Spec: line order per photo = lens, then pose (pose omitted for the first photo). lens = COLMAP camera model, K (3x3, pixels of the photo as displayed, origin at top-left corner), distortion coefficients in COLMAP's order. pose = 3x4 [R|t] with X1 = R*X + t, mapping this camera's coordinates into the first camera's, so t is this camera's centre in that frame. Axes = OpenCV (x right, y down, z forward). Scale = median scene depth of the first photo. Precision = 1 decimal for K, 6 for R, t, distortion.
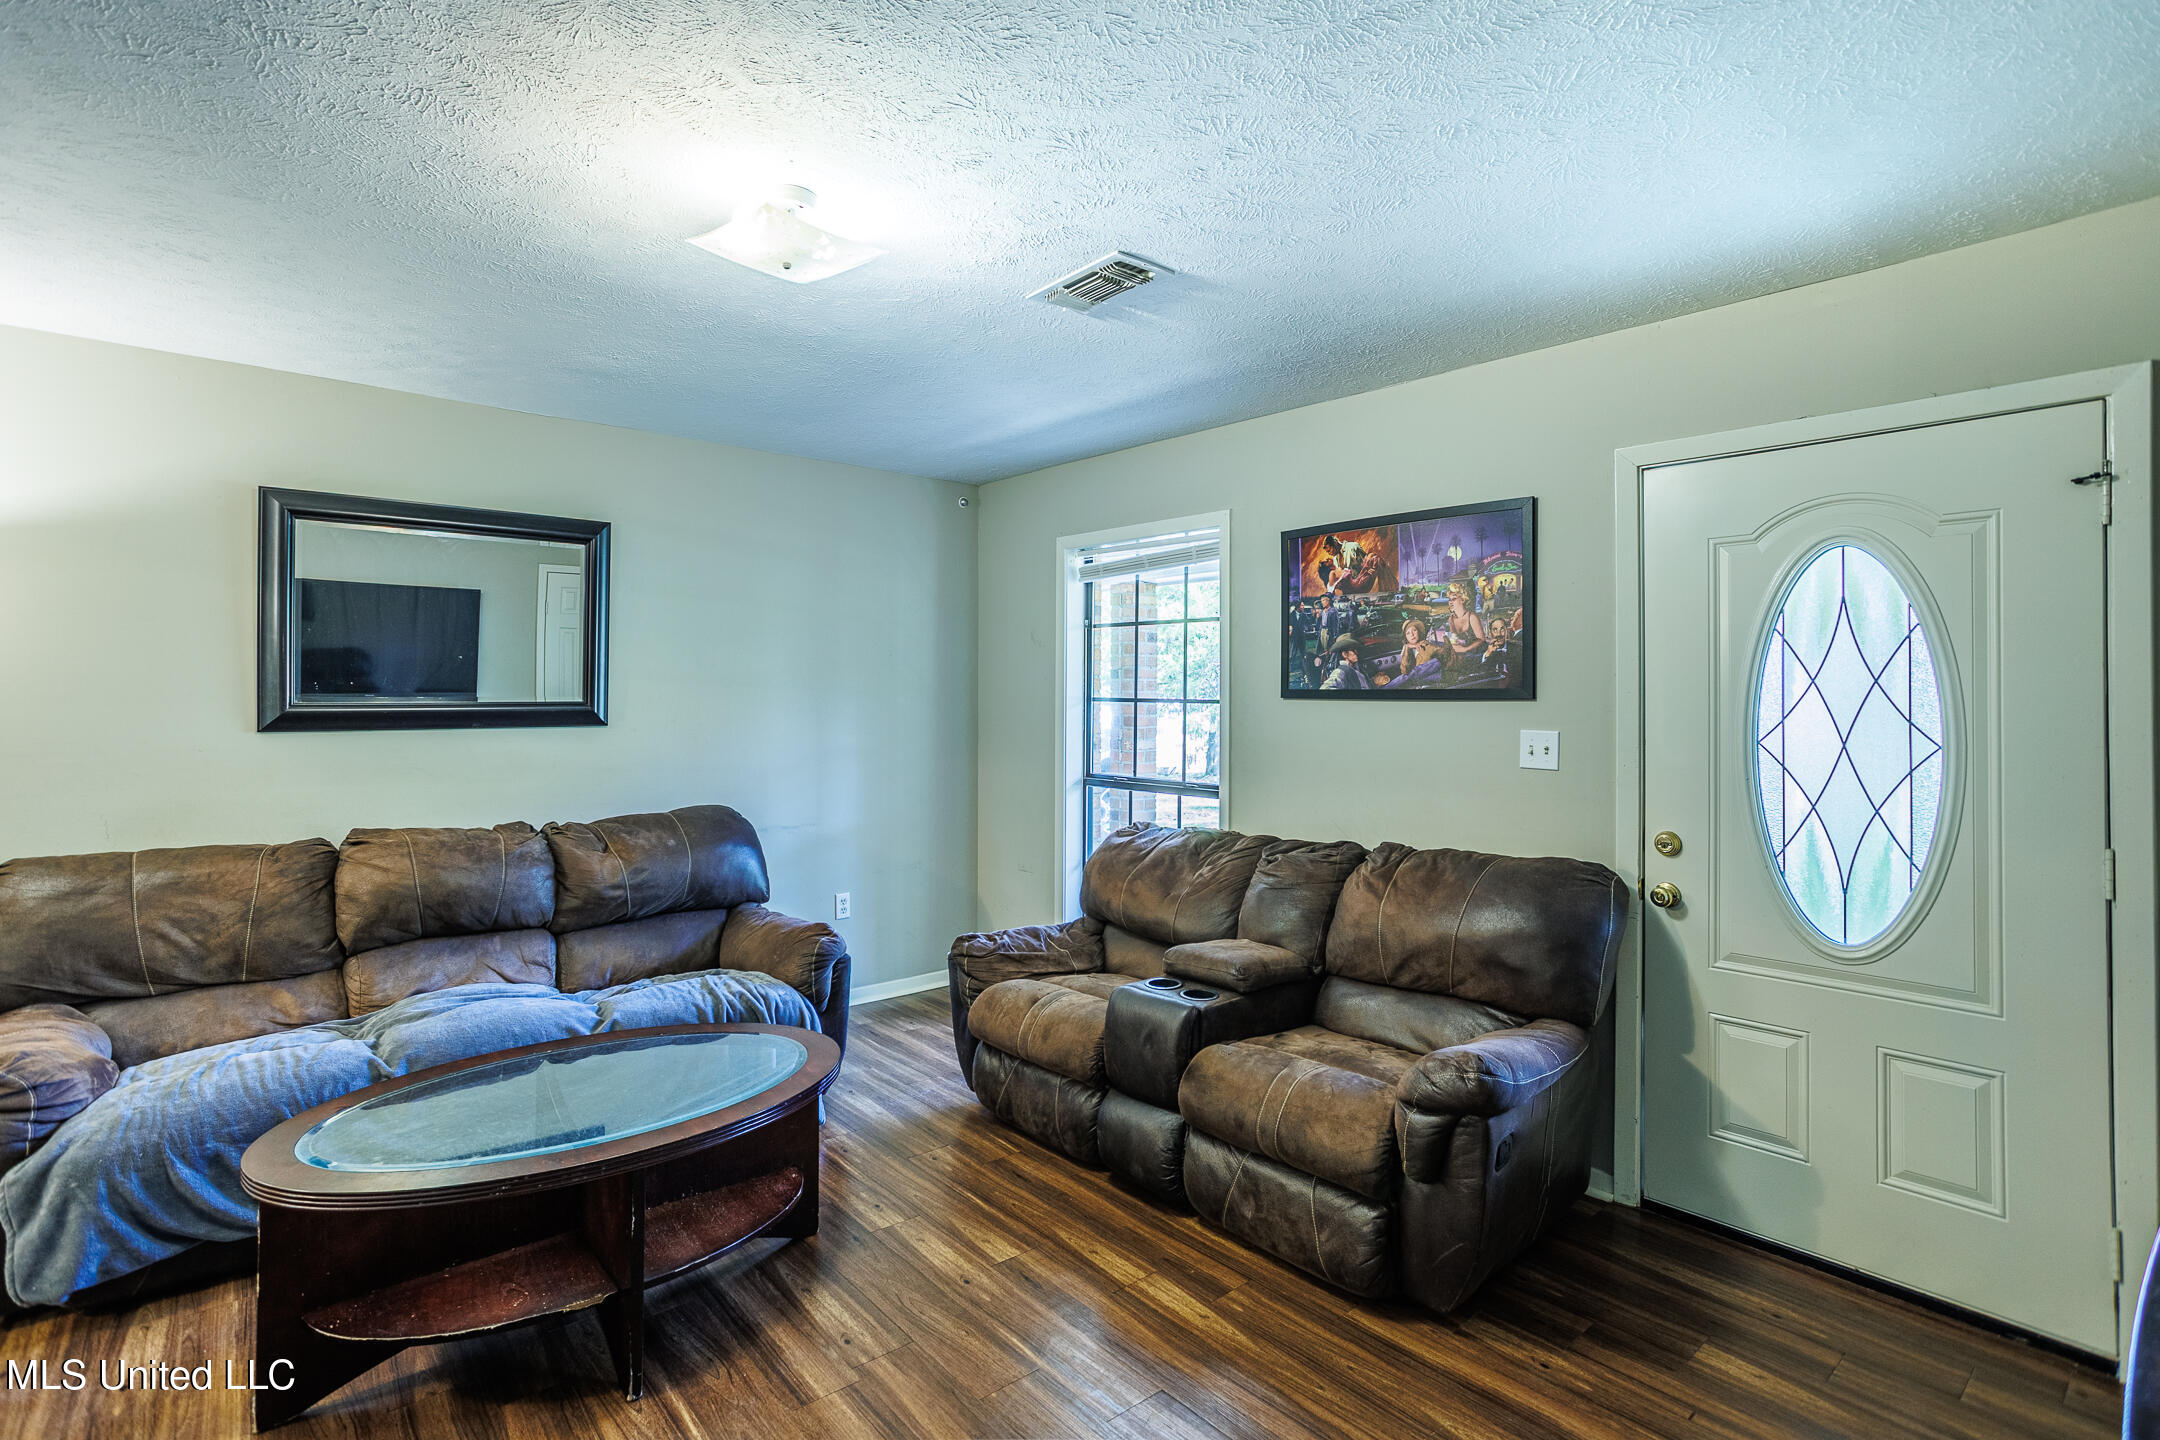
lens RADIAL K [[1027.9, 0, 1061.1], [0, 1027.9, 687.4], [0, 0, 1]] dist [-0.055017, 0.036579]
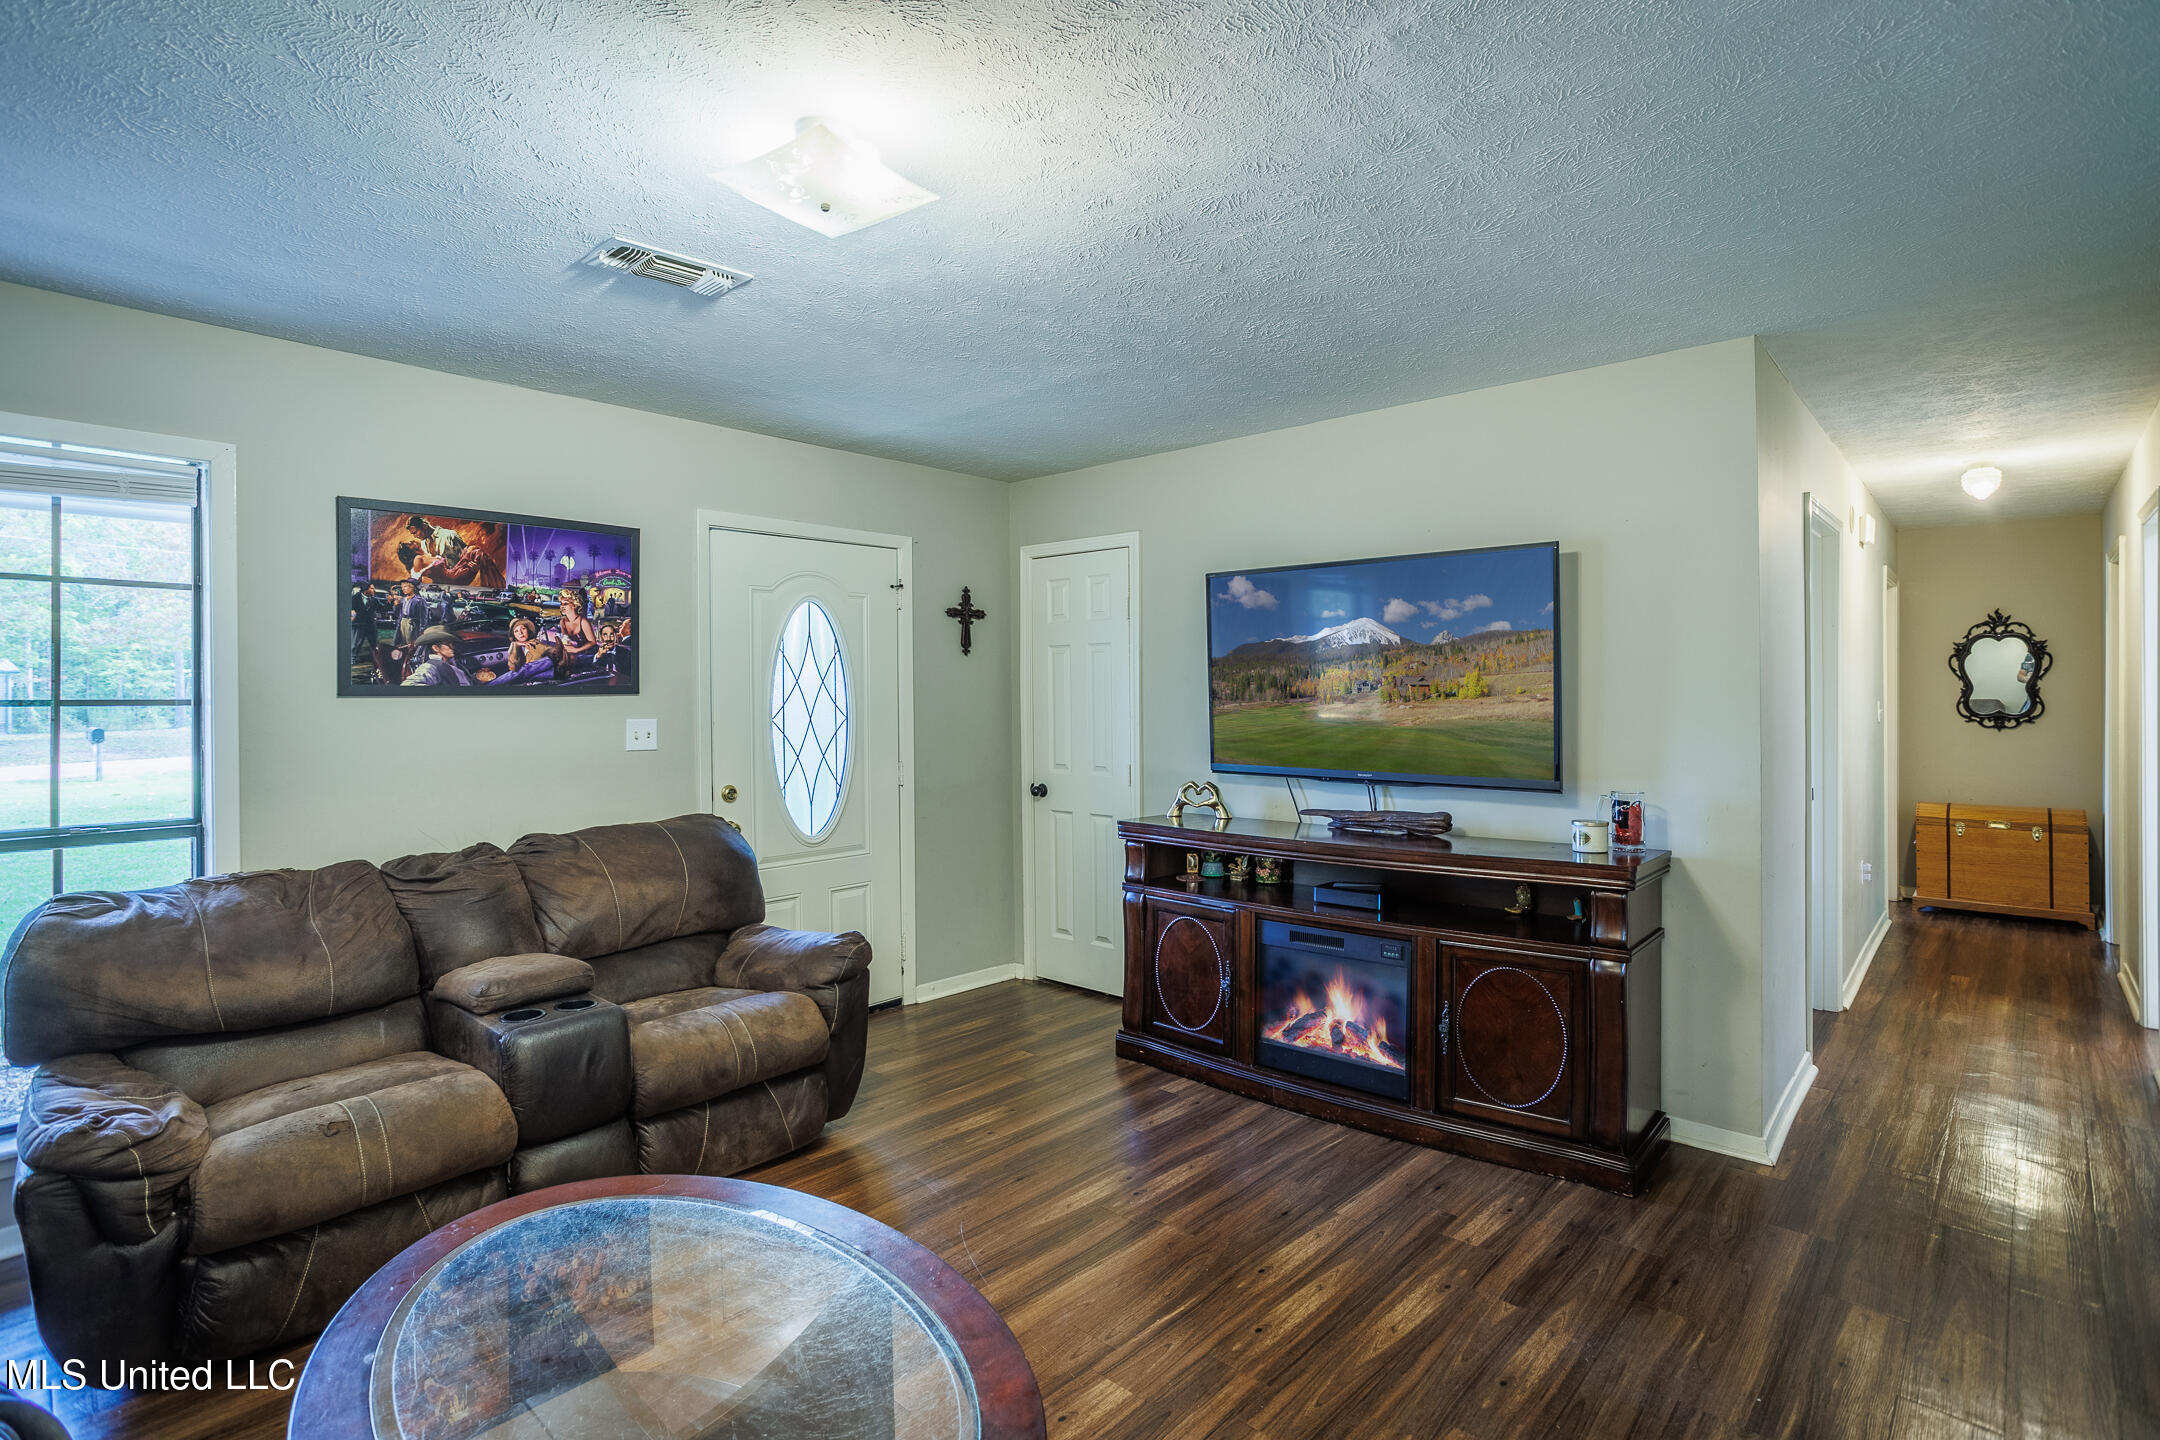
lens RADIAL K [[1027.9, 0, 1061.1], [0, 1027.9, 687.4], [0, 0, 1]] dist [-0.055017, 0.036579]
pose [[-0.090048, -0.000641, 0.995937, -0.729229], [-0.003285, 0.999995, 0.000347, 0.001454], [-0.995932, -0.003240, -0.090049, 0.544882]]
